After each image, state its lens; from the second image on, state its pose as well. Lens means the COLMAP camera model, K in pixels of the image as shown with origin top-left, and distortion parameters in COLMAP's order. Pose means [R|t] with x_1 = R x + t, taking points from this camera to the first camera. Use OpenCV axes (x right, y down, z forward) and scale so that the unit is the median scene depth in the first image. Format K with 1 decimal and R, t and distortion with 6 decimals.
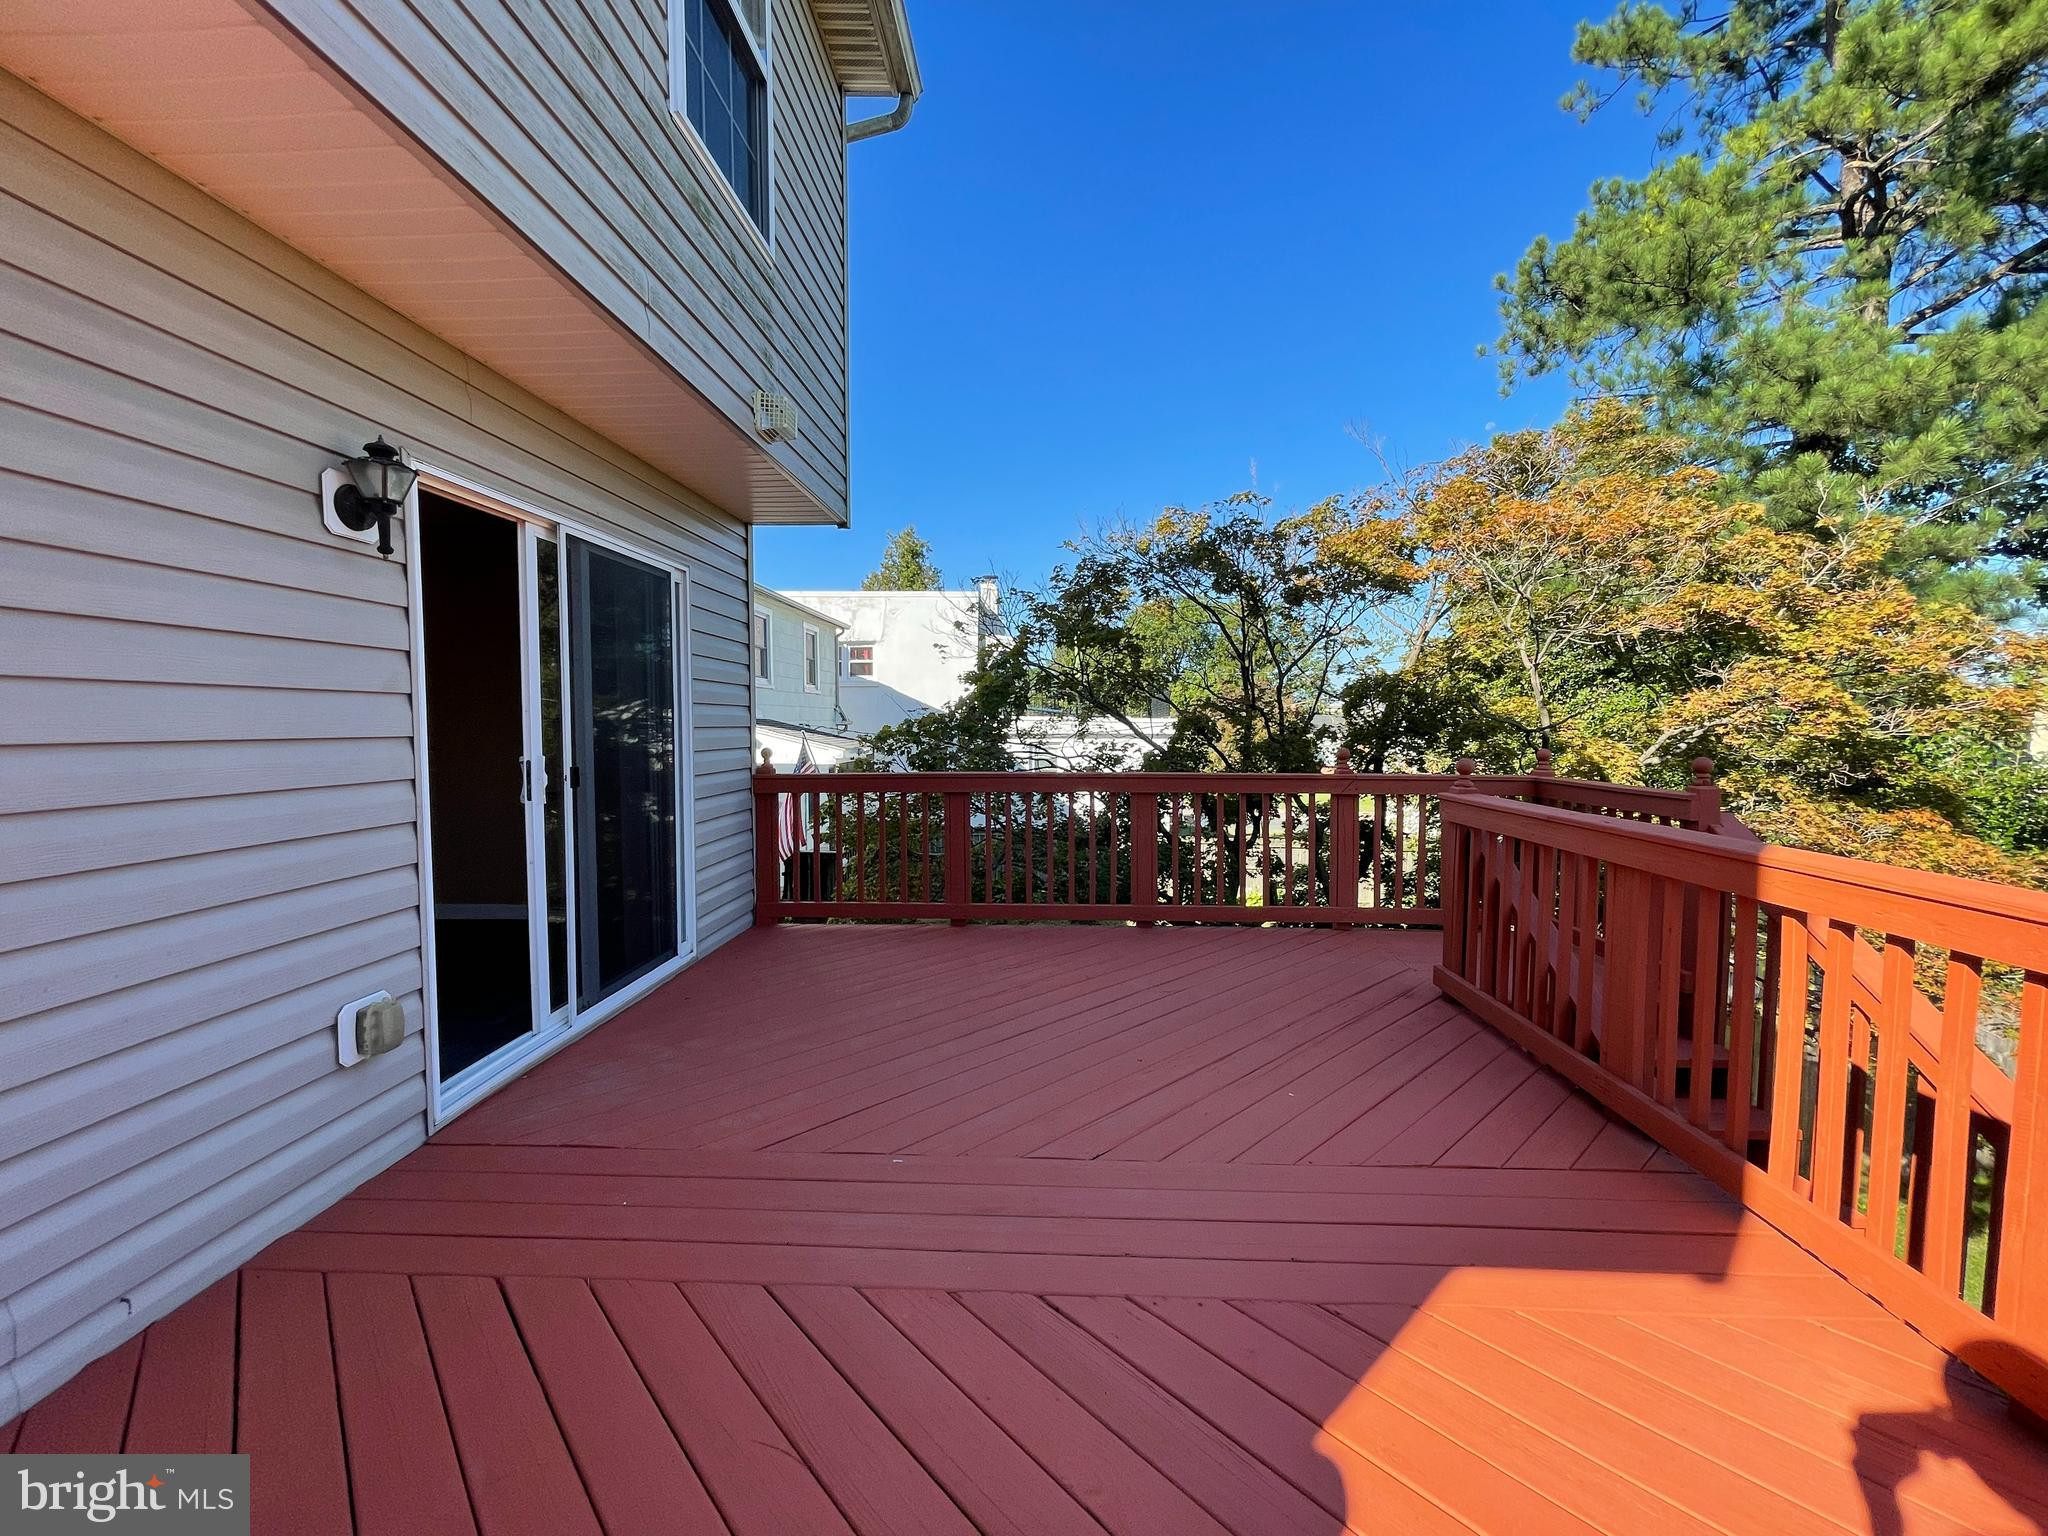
lens RADIAL K [[829.0, 0, 1030.9], [0, 829.0, 768.0], [0, 0, 1]] dist [-0.001981, 0.000069]
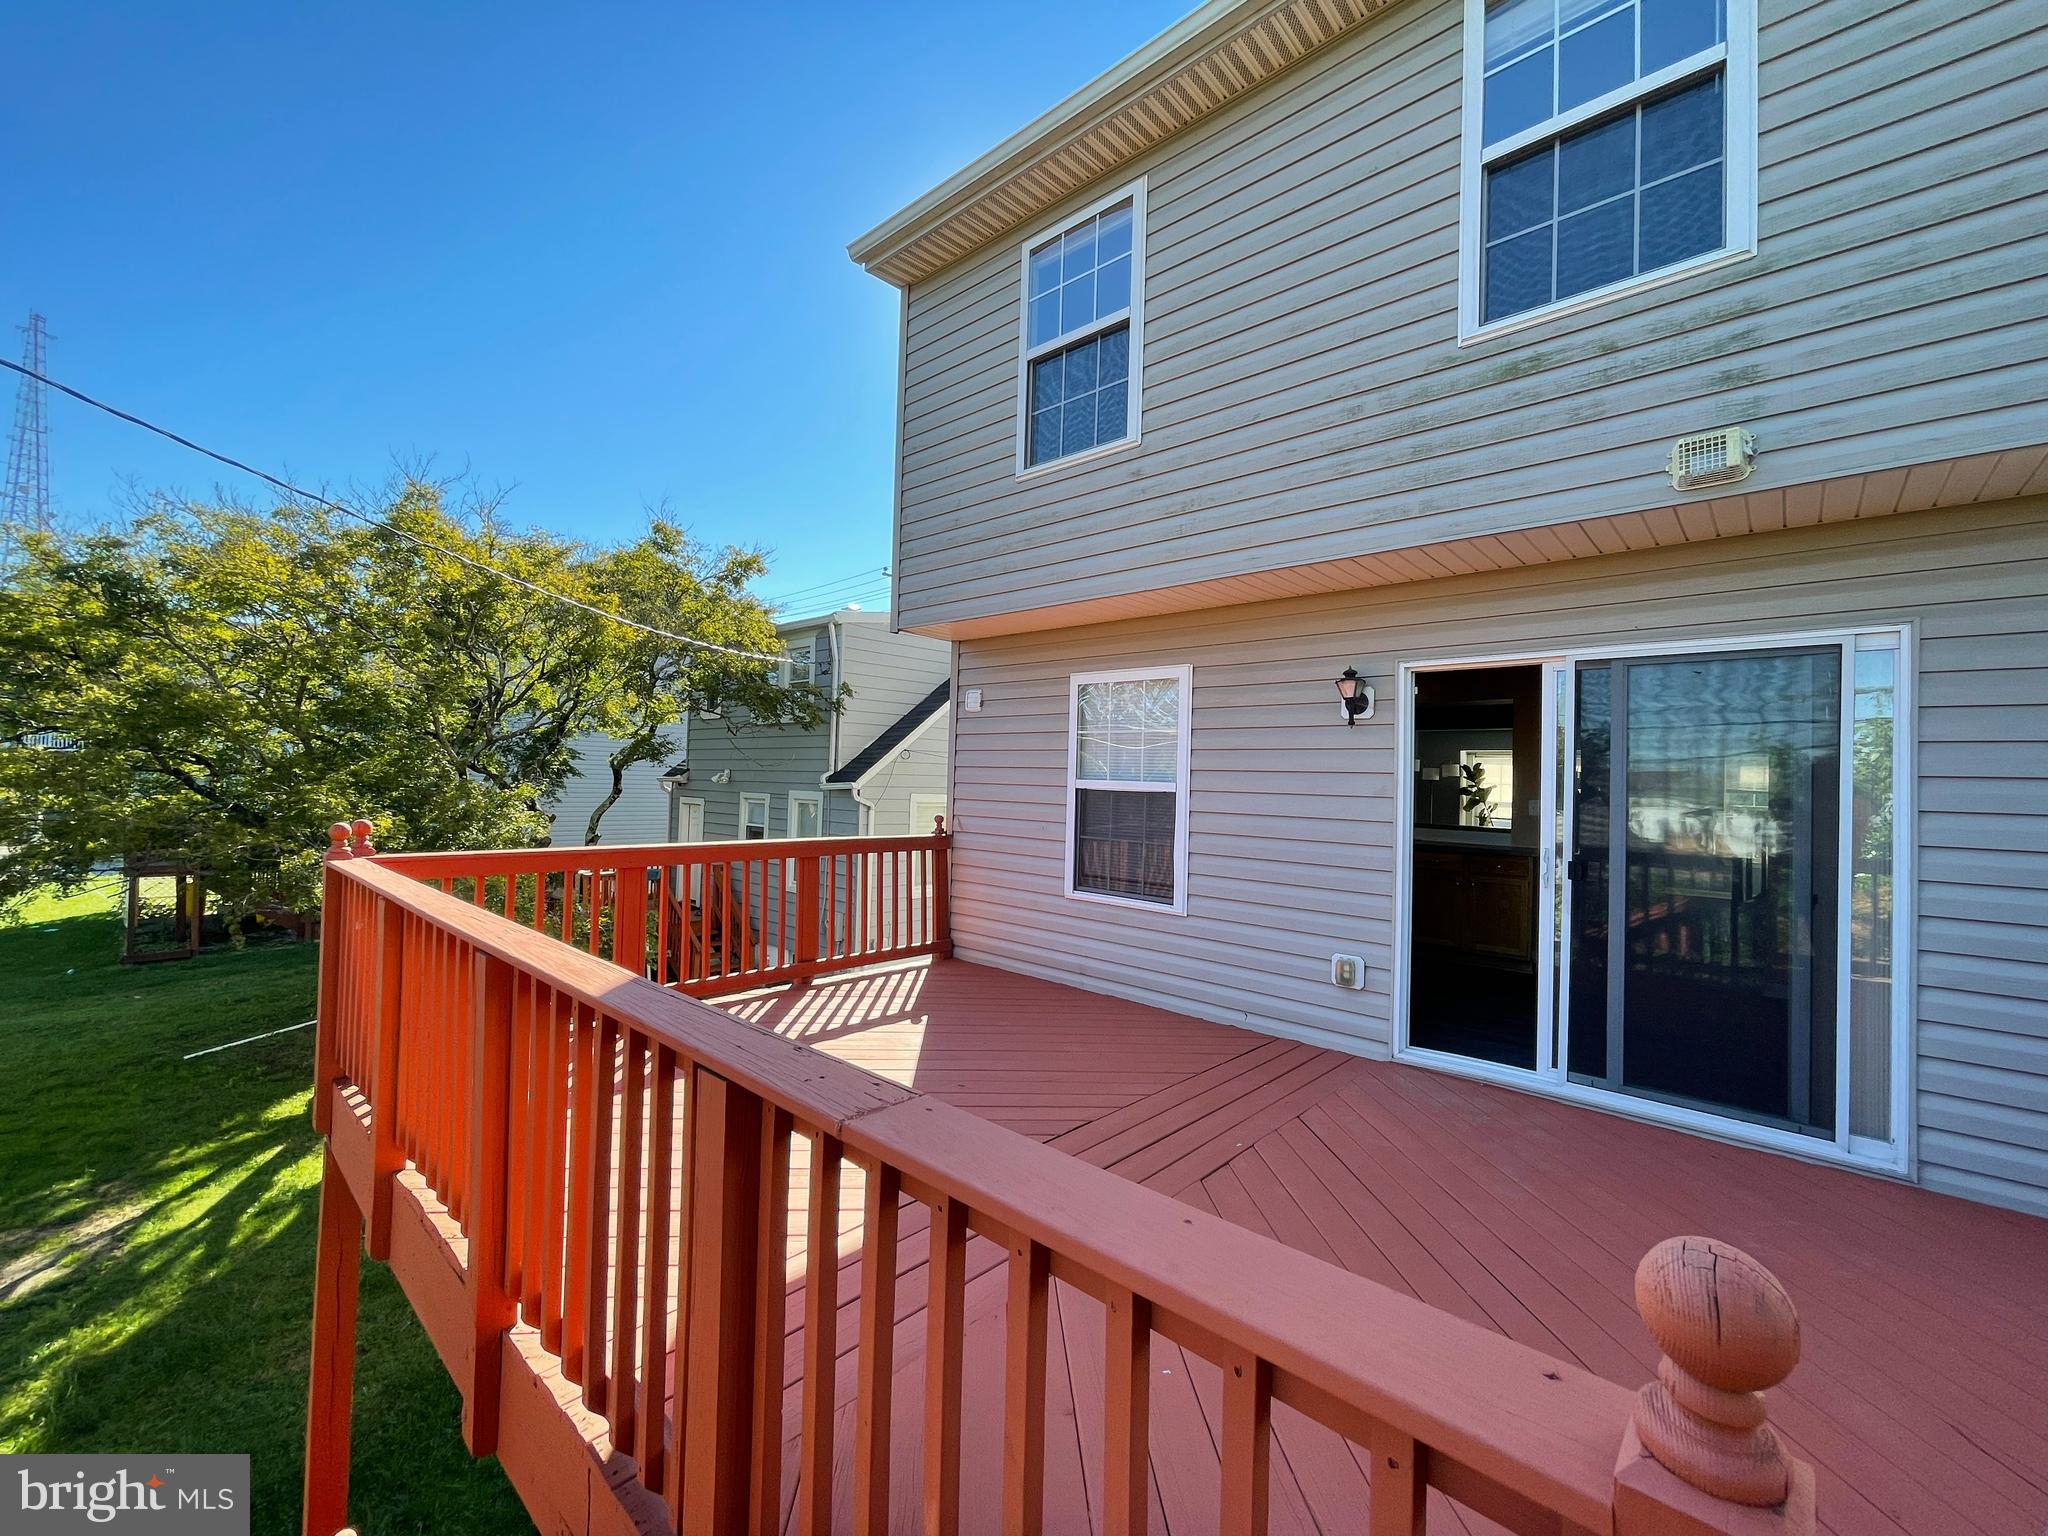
lens RADIAL K [[841.6, 0, 1034.1], [0, 841.6, 766.6], [0, 0, 1]] dist [0.002075, 0.000465]
pose [[-0.640568, -0.038550, -0.766933, 0.861102], [-0.074733, 0.997128, 0.012299, -0.092975], [0.764256, 0.065194, -0.641609, 1.222203]]
